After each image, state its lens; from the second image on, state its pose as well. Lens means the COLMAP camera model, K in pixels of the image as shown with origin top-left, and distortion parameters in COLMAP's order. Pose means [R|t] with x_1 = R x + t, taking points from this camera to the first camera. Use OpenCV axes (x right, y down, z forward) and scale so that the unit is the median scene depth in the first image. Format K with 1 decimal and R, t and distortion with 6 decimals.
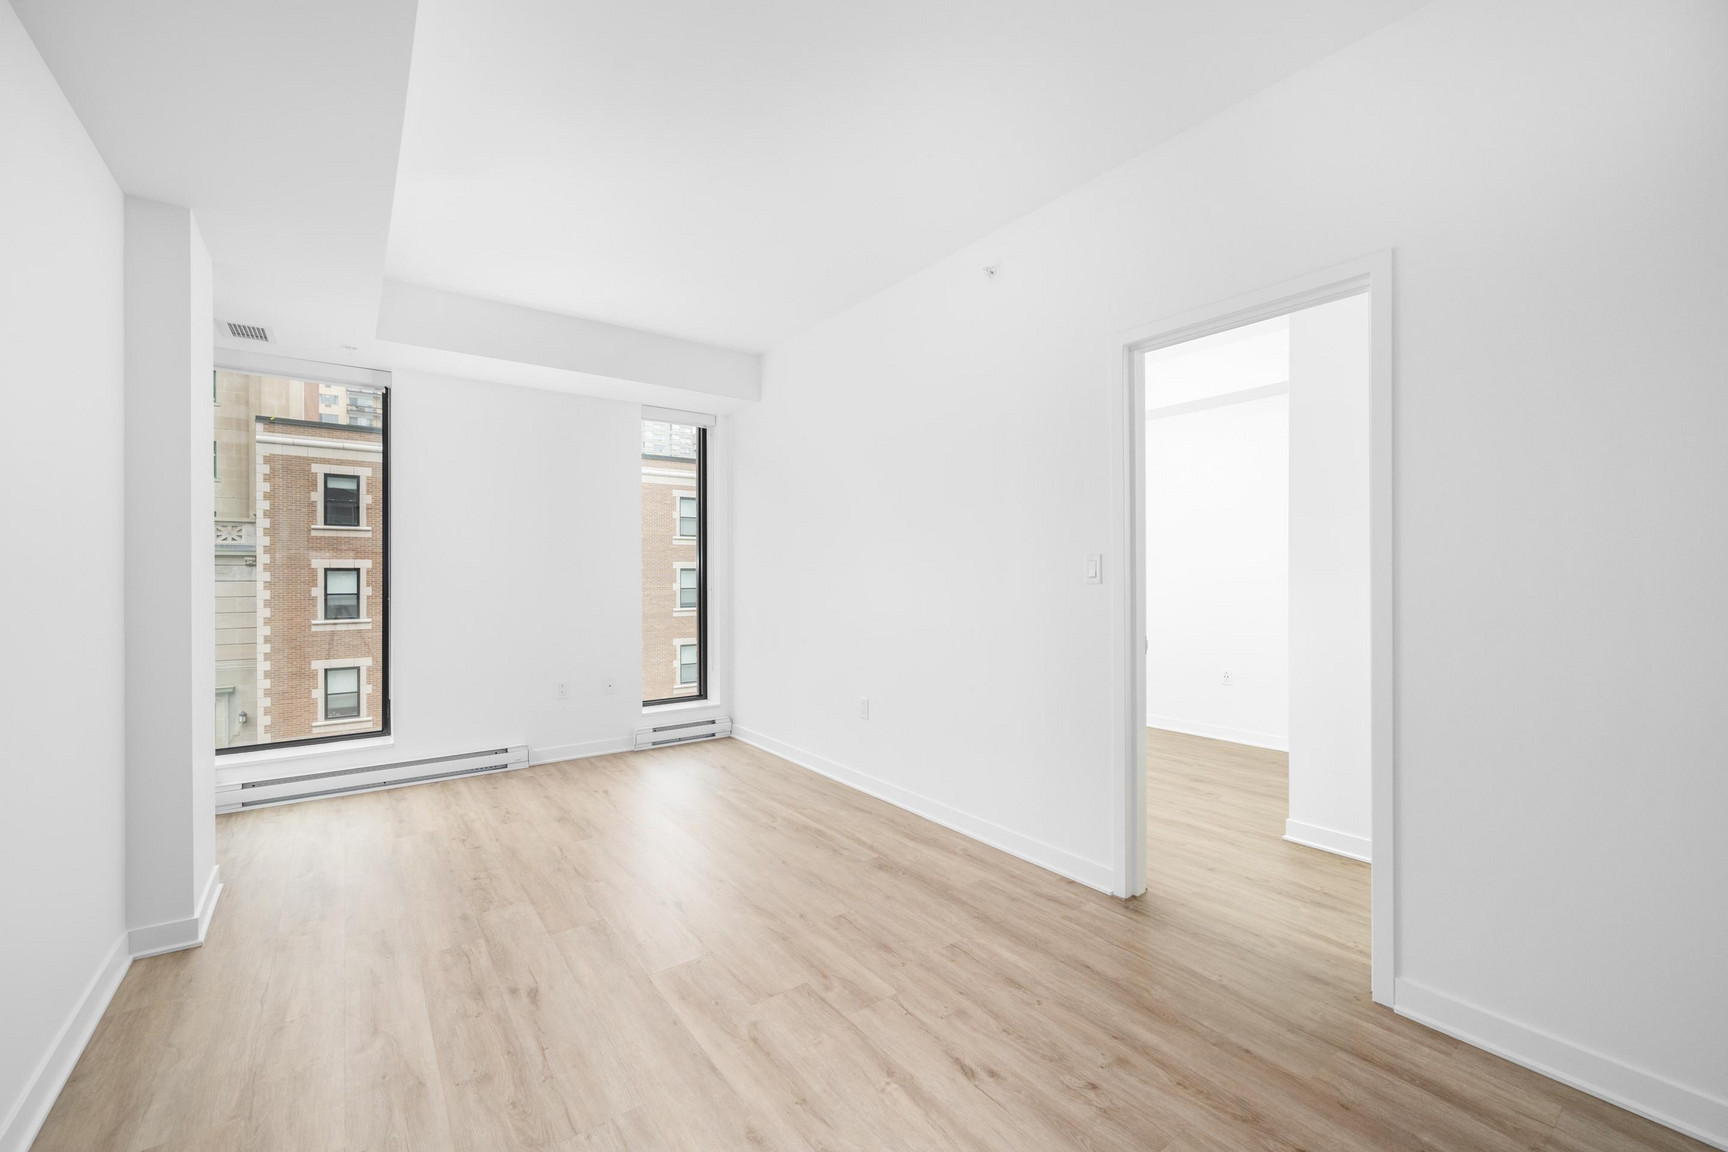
lens RADIAL K [[699.3, 0, 864.0], [0, 699.3, 576.0], [0, 0, 1]] dist [-0.001073, 0.000431]
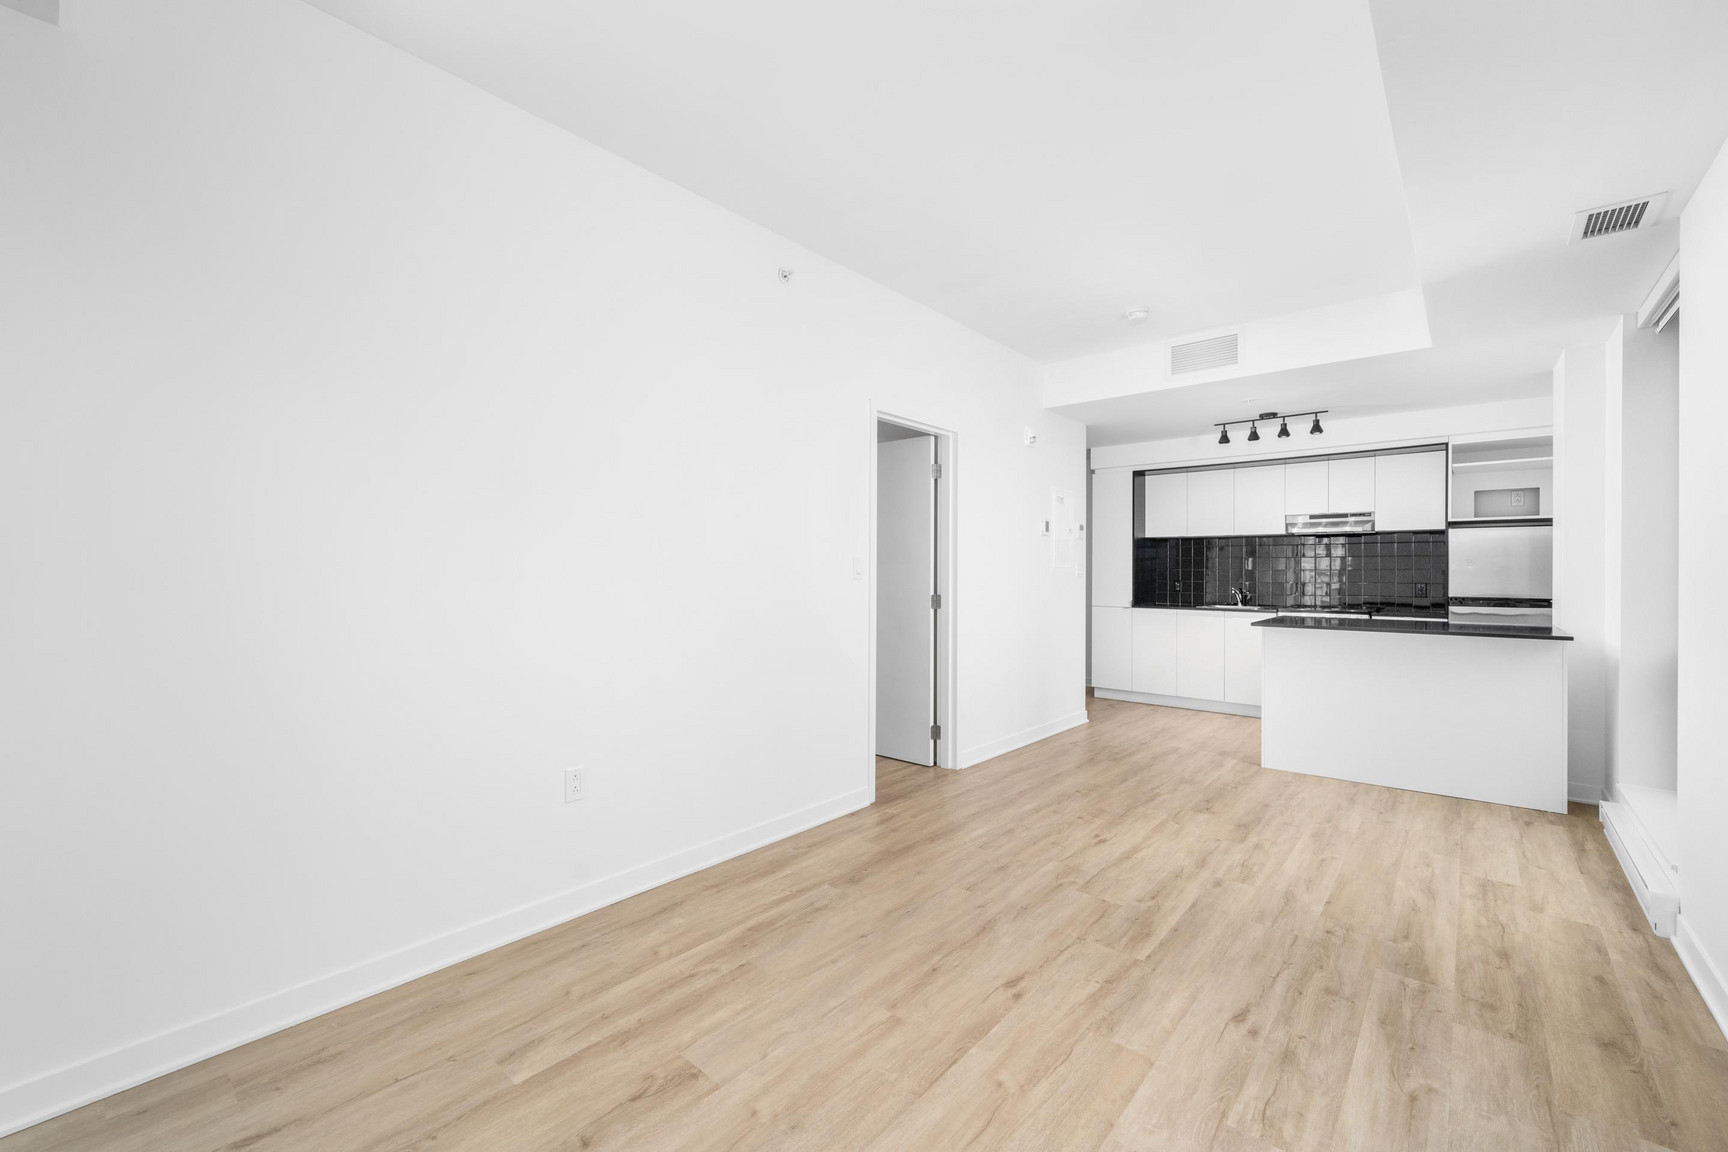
lens RADIAL K [[699.3, 0, 864.0], [0, 699.3, 576.0], [0, 0, 1]] dist [-0.001073, 0.000431]
pose [[-0.214186, -0.005005, 0.976780, -0.996528], [-0.000284, 0.999987, 0.005061, -0.000804], [-0.976793, 0.000806, -0.214185, 1.319195]]
